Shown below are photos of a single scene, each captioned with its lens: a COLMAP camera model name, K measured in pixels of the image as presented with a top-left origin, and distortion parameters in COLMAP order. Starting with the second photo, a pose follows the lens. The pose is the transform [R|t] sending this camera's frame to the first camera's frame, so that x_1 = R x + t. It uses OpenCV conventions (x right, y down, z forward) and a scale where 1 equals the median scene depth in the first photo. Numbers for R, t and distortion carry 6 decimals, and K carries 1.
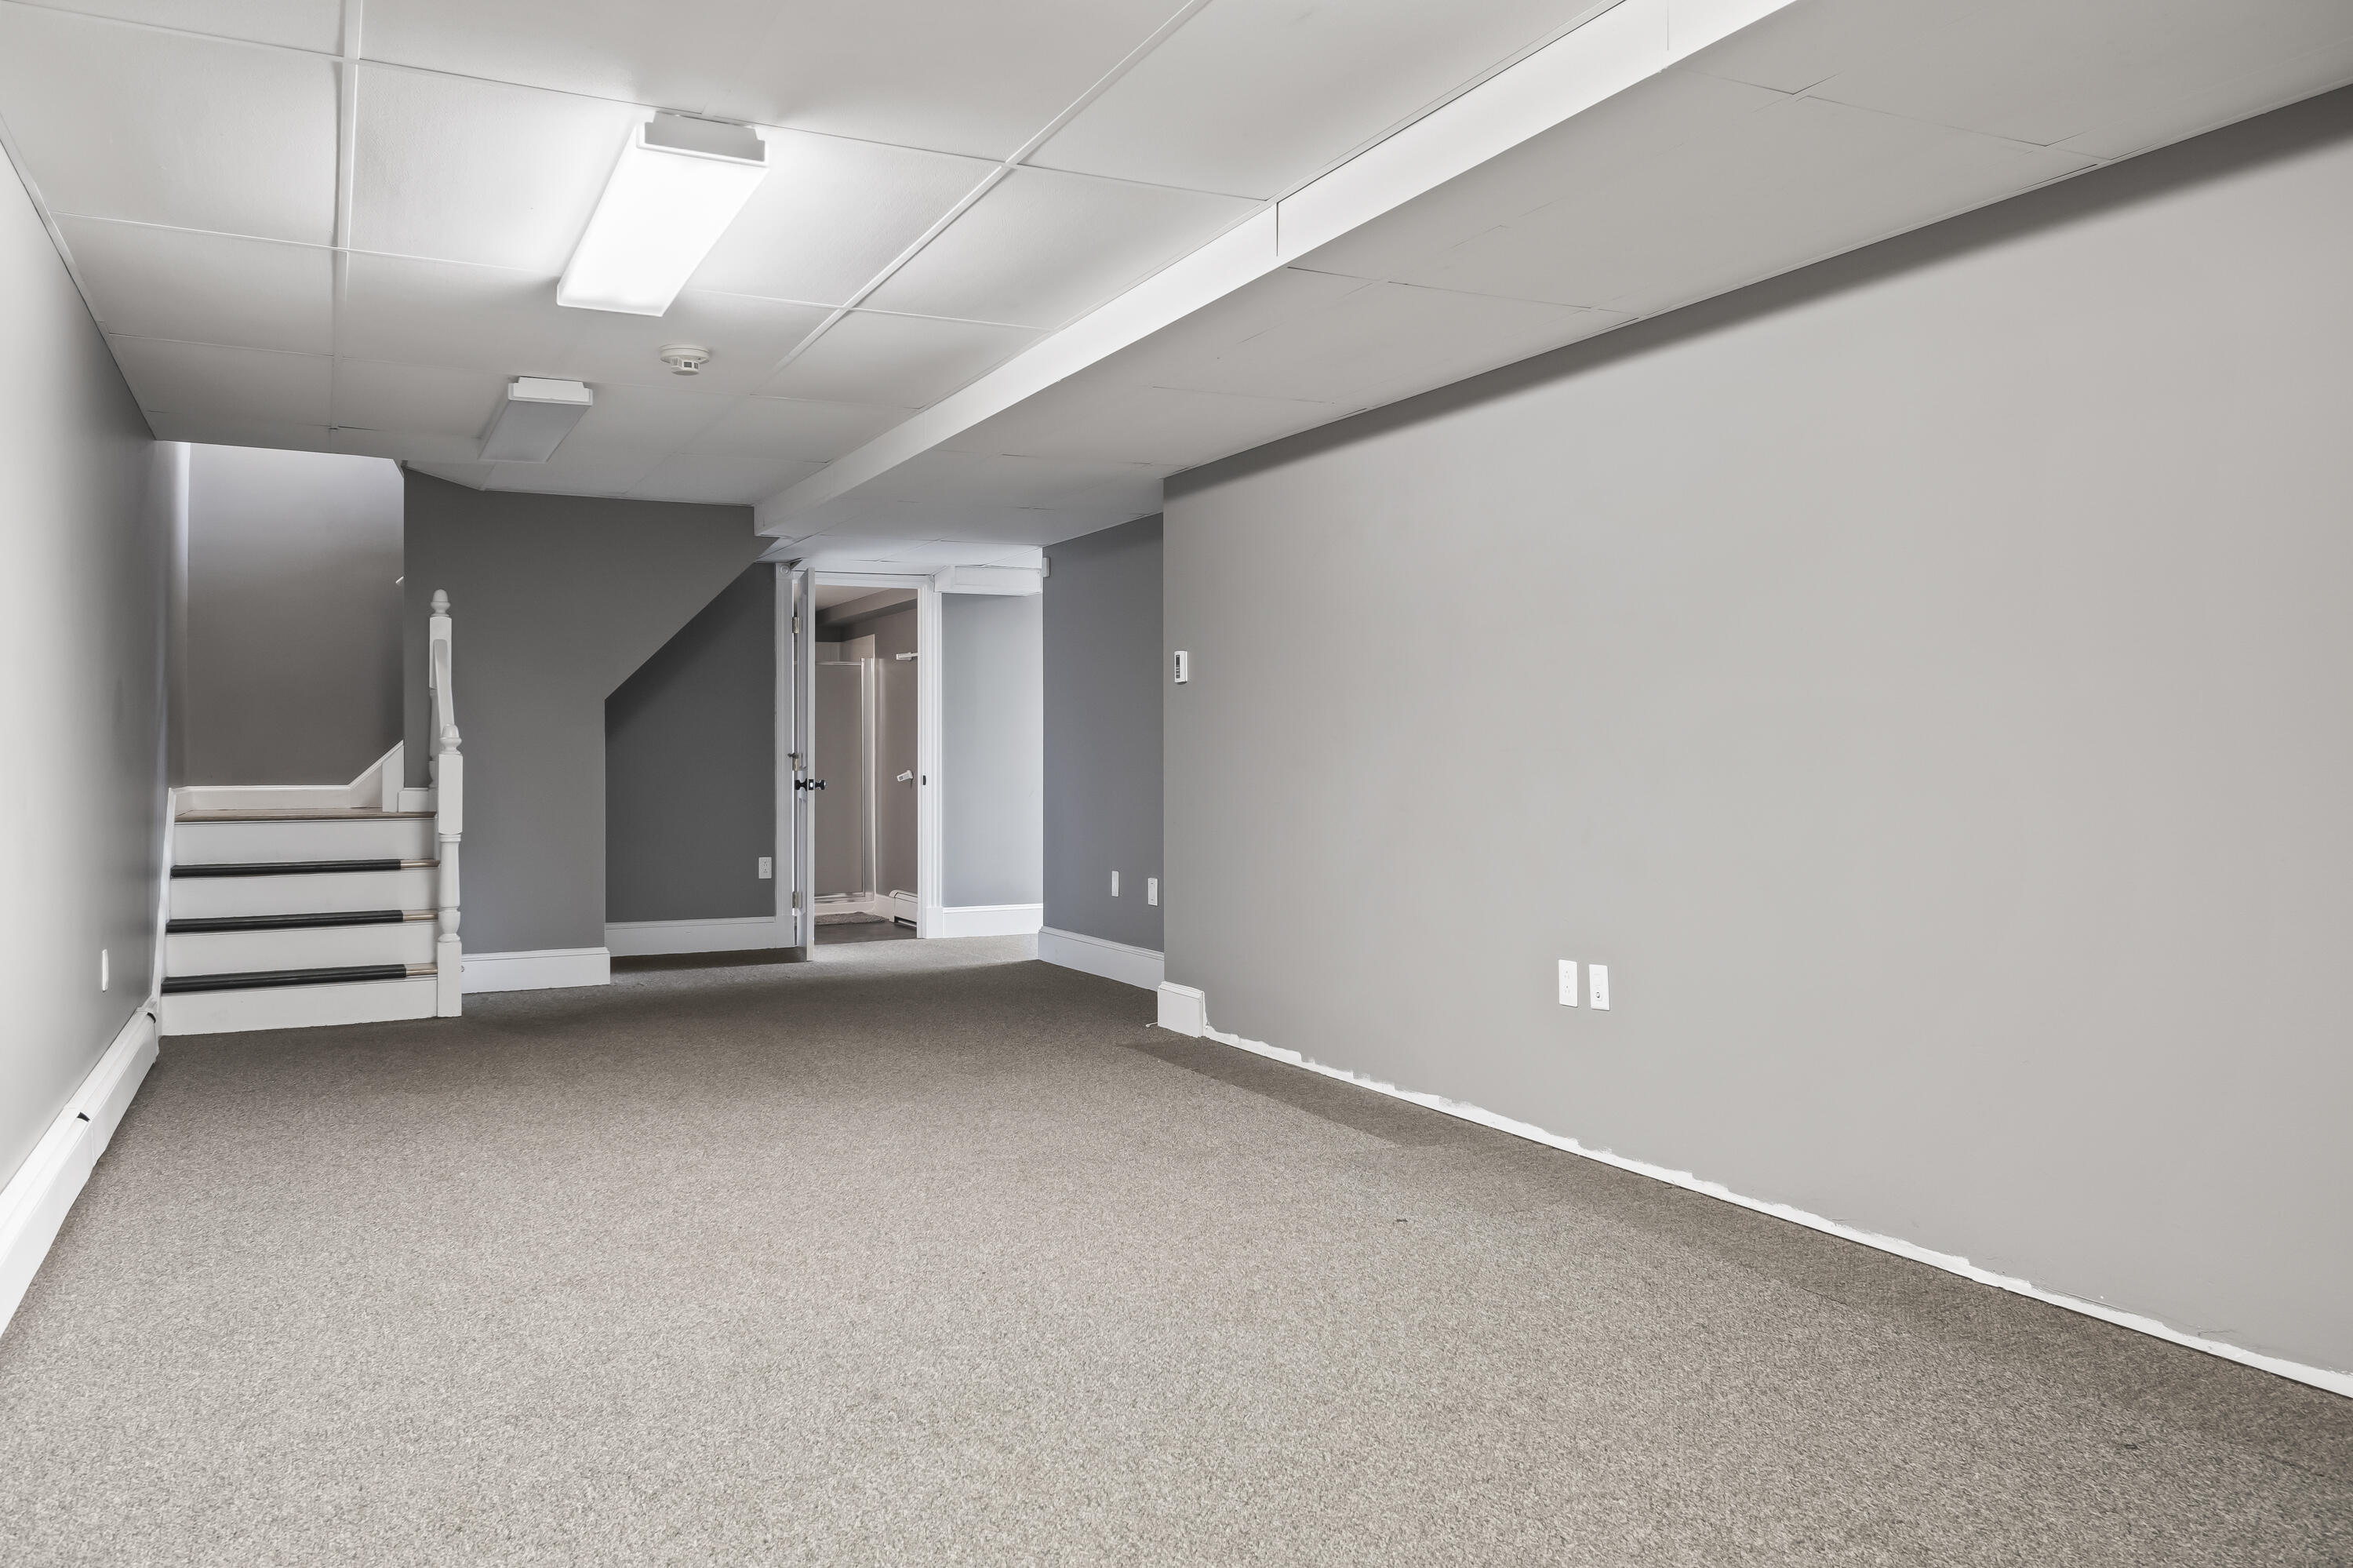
lens RADIAL K [[1768.9, 0, 1165.9], [0, 1768.9, 776.5], [0, 0, 1]] dist [0.002620, 0.001709]
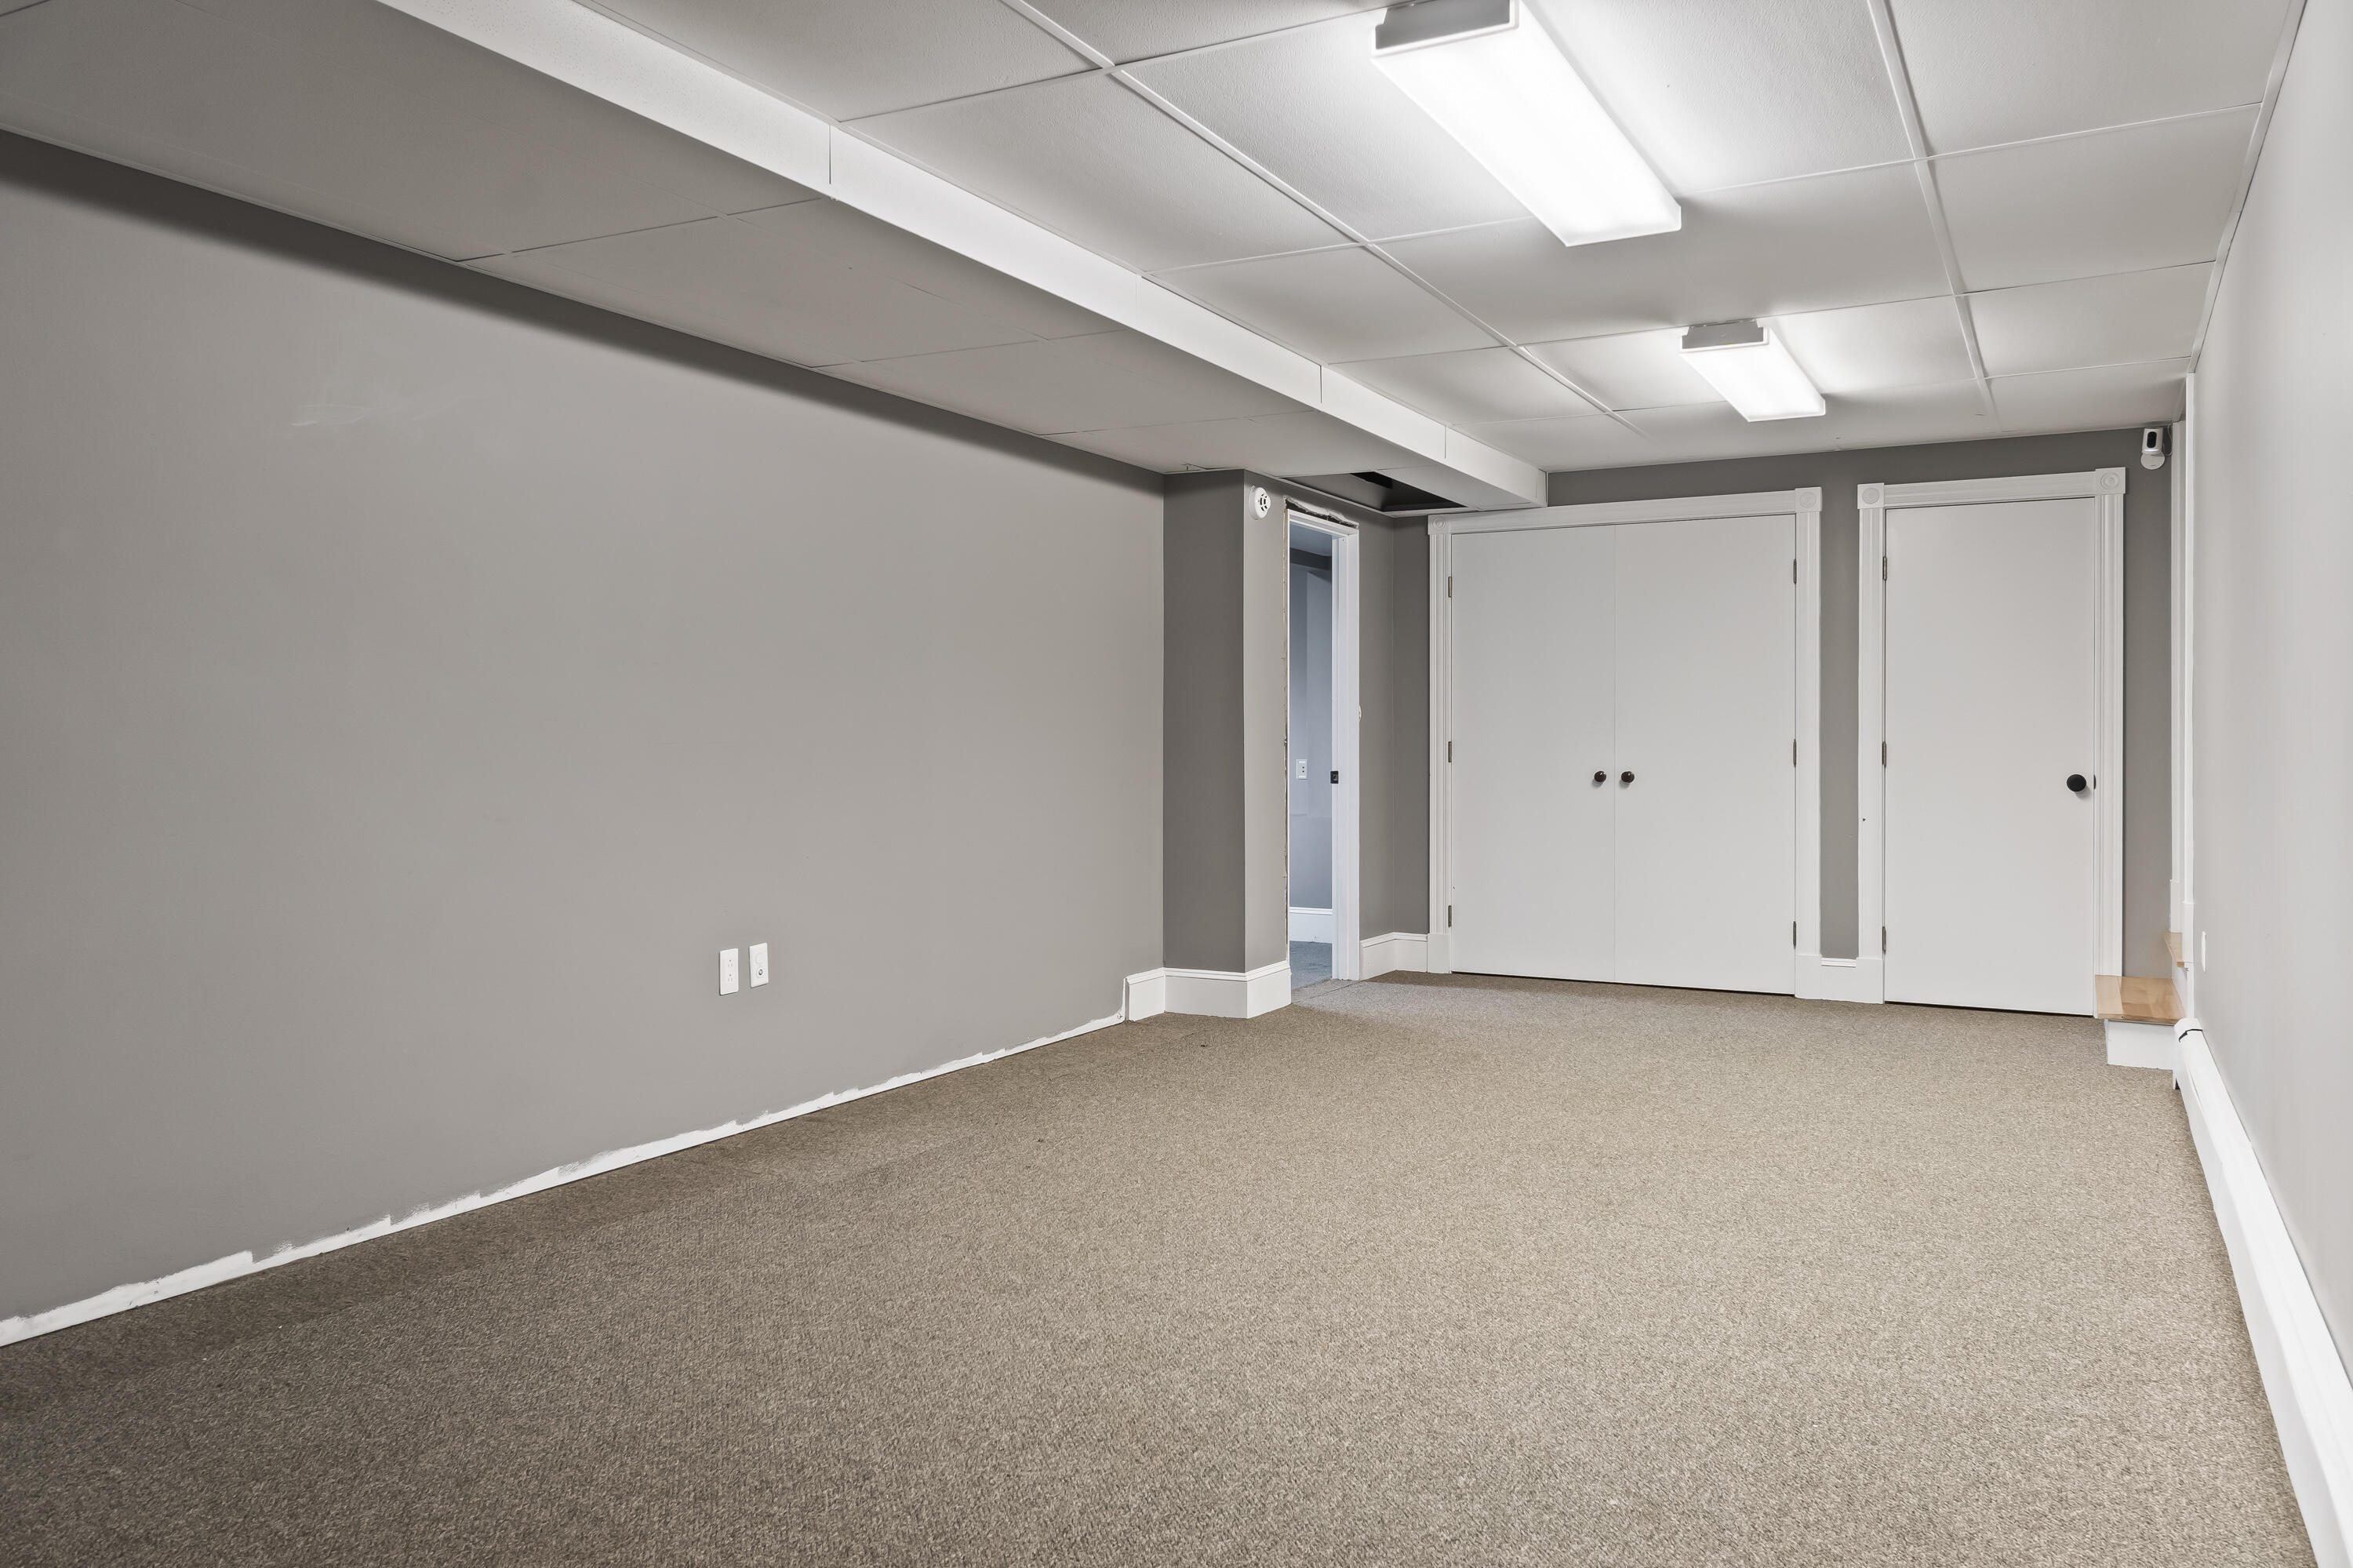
lens RADIAL K [[1768.9, 0, 1164.8], [0, 1768.9, 779.9], [0, 0, 1]] dist [0.002620, 0.001709]
pose [[-0.606660, -0.017939, 0.794759, -0.747754], [0.003024, 0.999686, 0.024873, -0.018555], [-0.794956, 0.017493, -0.606415, 1.444380]]
